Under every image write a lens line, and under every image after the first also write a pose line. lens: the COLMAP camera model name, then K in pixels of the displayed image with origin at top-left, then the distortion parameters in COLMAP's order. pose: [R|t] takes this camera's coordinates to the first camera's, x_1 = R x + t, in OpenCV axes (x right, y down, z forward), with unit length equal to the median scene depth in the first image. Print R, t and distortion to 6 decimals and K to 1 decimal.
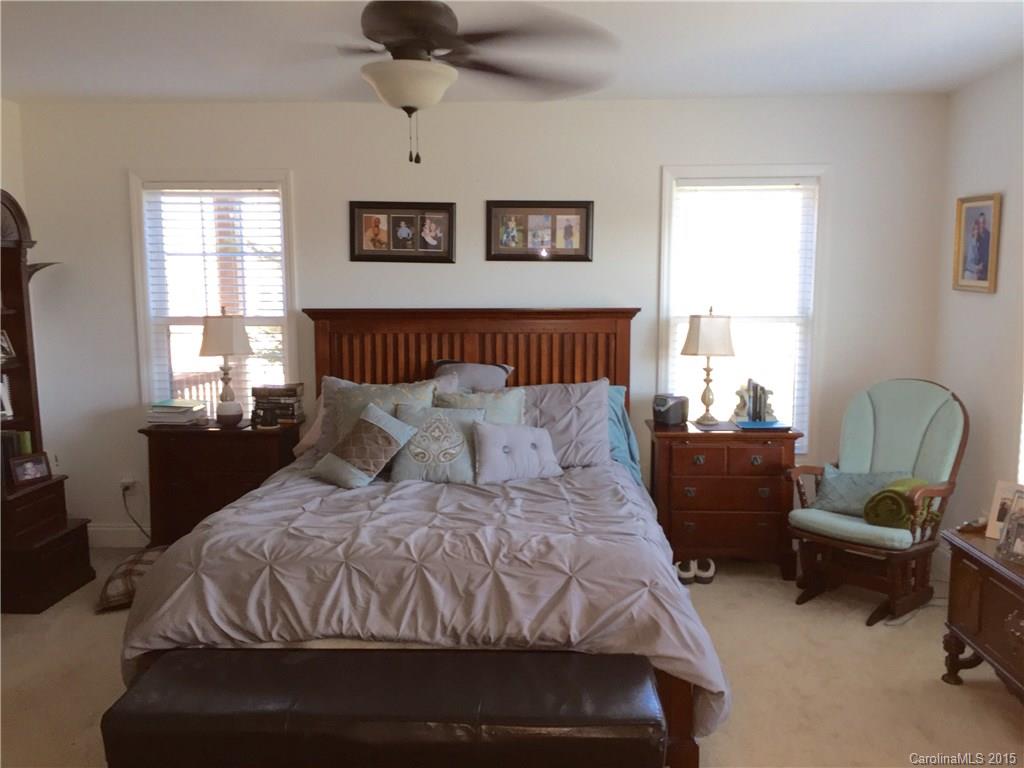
lens RADIAL K [[883.0, 0, 512.5], [0, 883.0, 385.8], [0, 0, 1]] dist [0.062687, -0.069105]
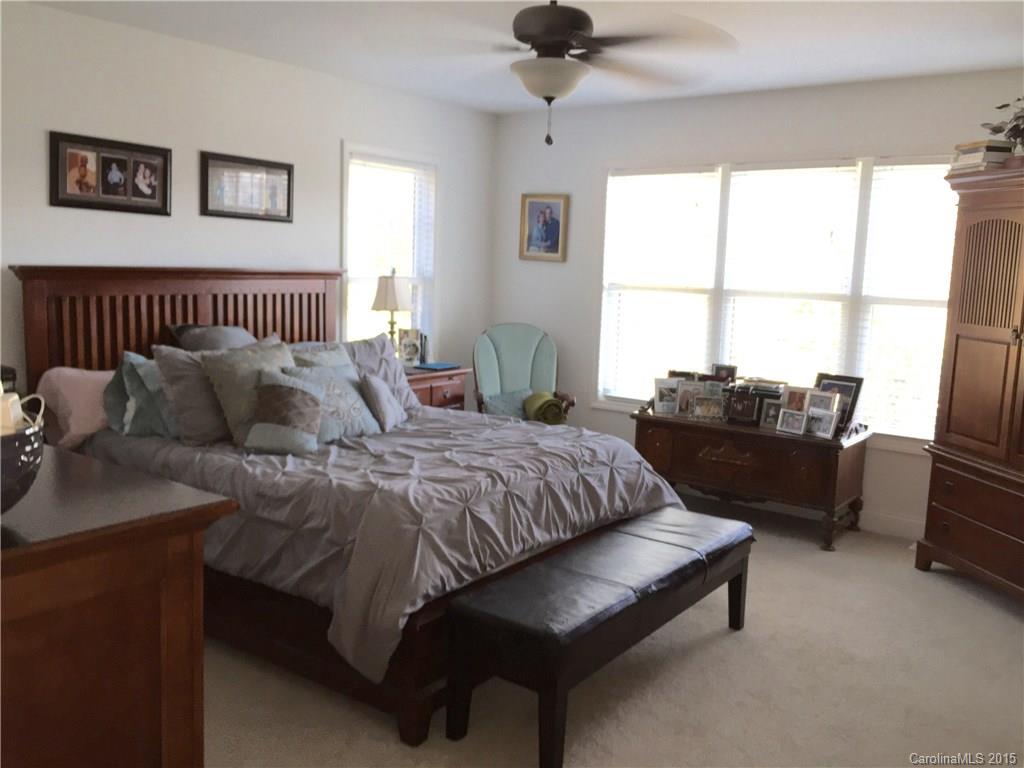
lens RADIAL K [[883.0, 0, 540.4], [0, 883.0, 365.1], [0, 0, 1]] dist [0.062687, -0.069105]
pose [[0.557891, -0.080102, 0.826039, -0.619062], [0.069468, 0.996345, 0.049700, -0.007387], [-0.827002, 0.029656, 0.561417, 0.187807]]
